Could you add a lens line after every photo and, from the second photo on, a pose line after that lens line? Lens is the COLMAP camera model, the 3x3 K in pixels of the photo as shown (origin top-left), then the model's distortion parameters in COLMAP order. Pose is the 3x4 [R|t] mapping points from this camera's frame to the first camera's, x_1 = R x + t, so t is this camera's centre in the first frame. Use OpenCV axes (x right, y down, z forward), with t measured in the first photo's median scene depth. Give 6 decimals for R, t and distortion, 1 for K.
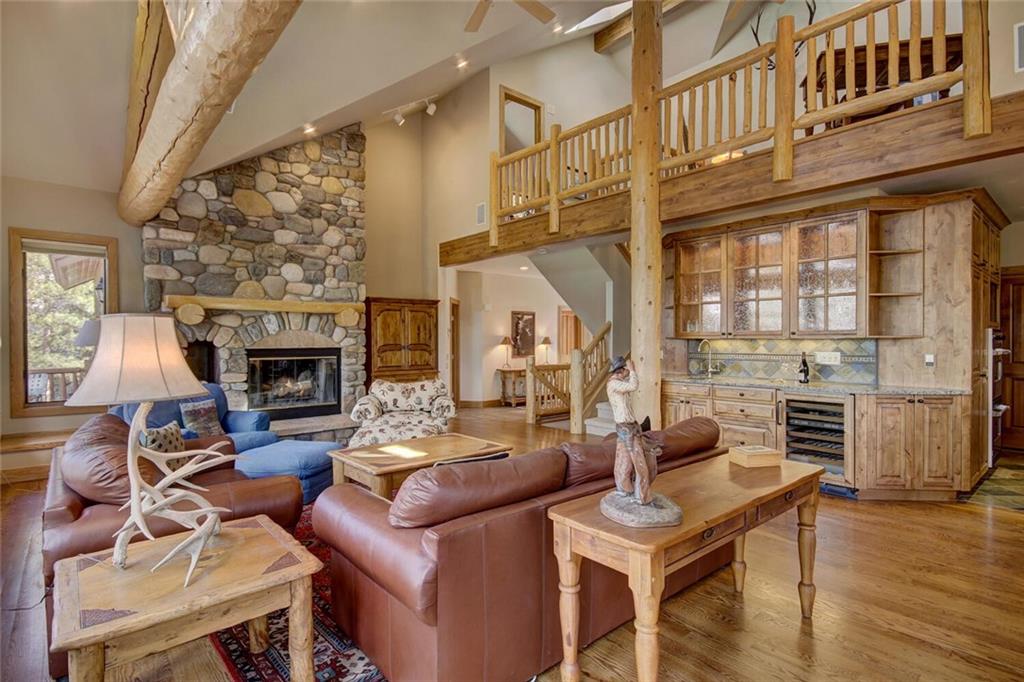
lens RADIAL K [[522.6, 0, 507.0], [0, 522.6, 344.4], [0, 0, 1]] dist [0.018520, -0.002123]
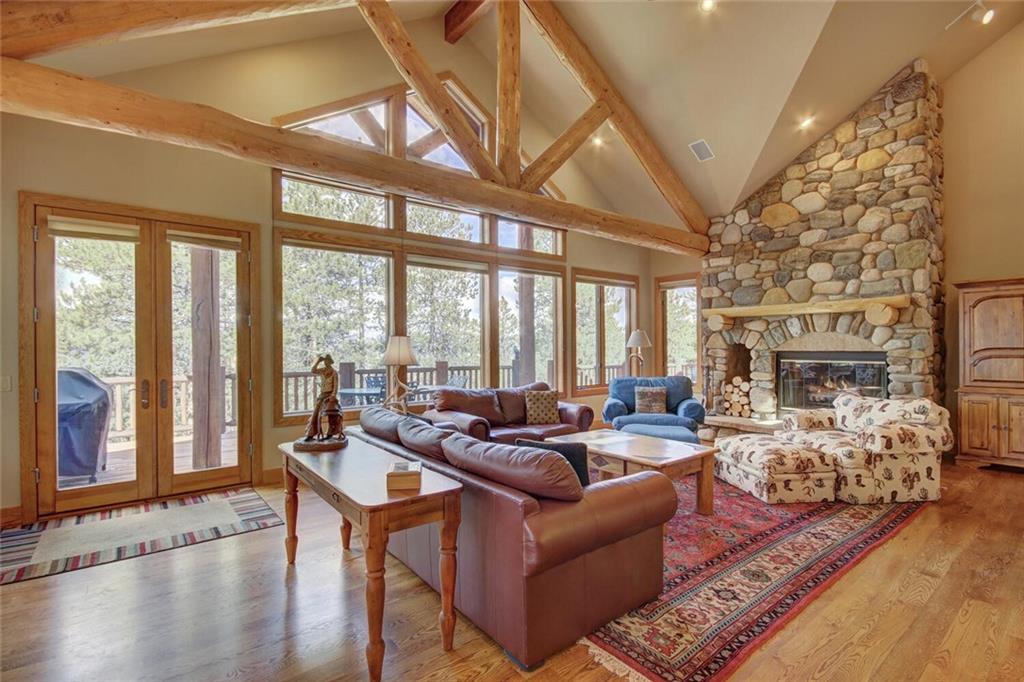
lens RADIAL K [[475.0, 0, 513.4], [0, 475.0, 345.2], [0, 0, 1]] dist [0.005679, -0.000650]
pose [[-0.027963, 0.000891, -0.999609, 0.523057], [-0.002310, 0.999997, 0.000955, -0.003154], [0.999606, 0.002336, -0.027961, 0.509110]]
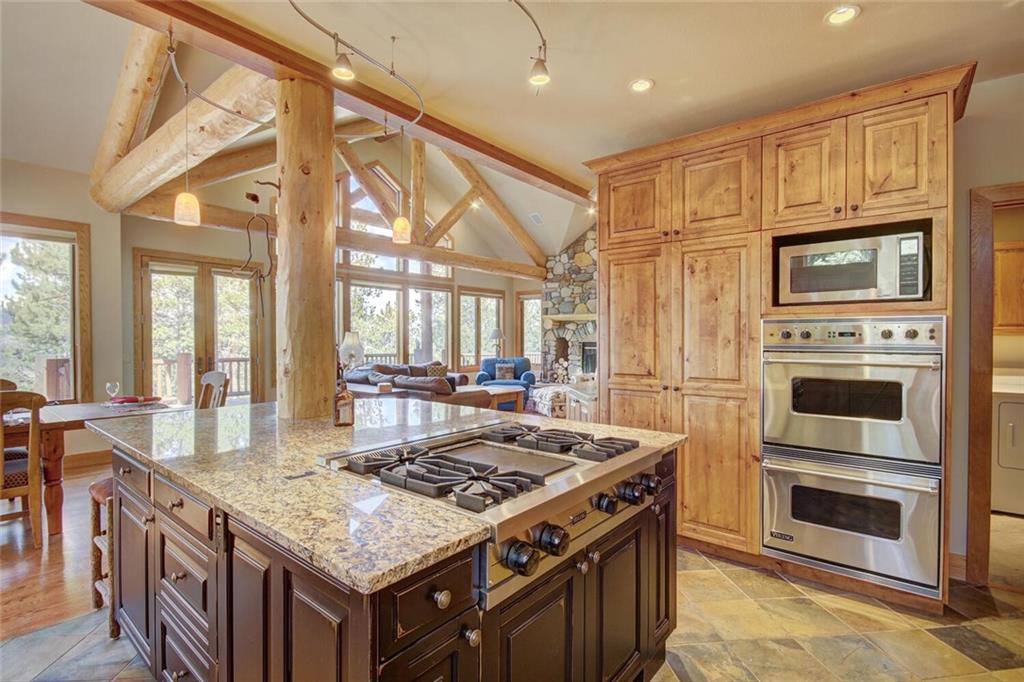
lens RADIAL K [[475.0, 0, 519.8], [0, 475.0, 341.4], [0, 0, 1]] dist [0.005679, -0.000650]
pose [[0.202677, 0.009396, -0.979201, 1.084604], [-0.008072, 0.999936, 0.007924, -0.004947], [0.979212, 0.006298, 0.202740, 0.490446]]
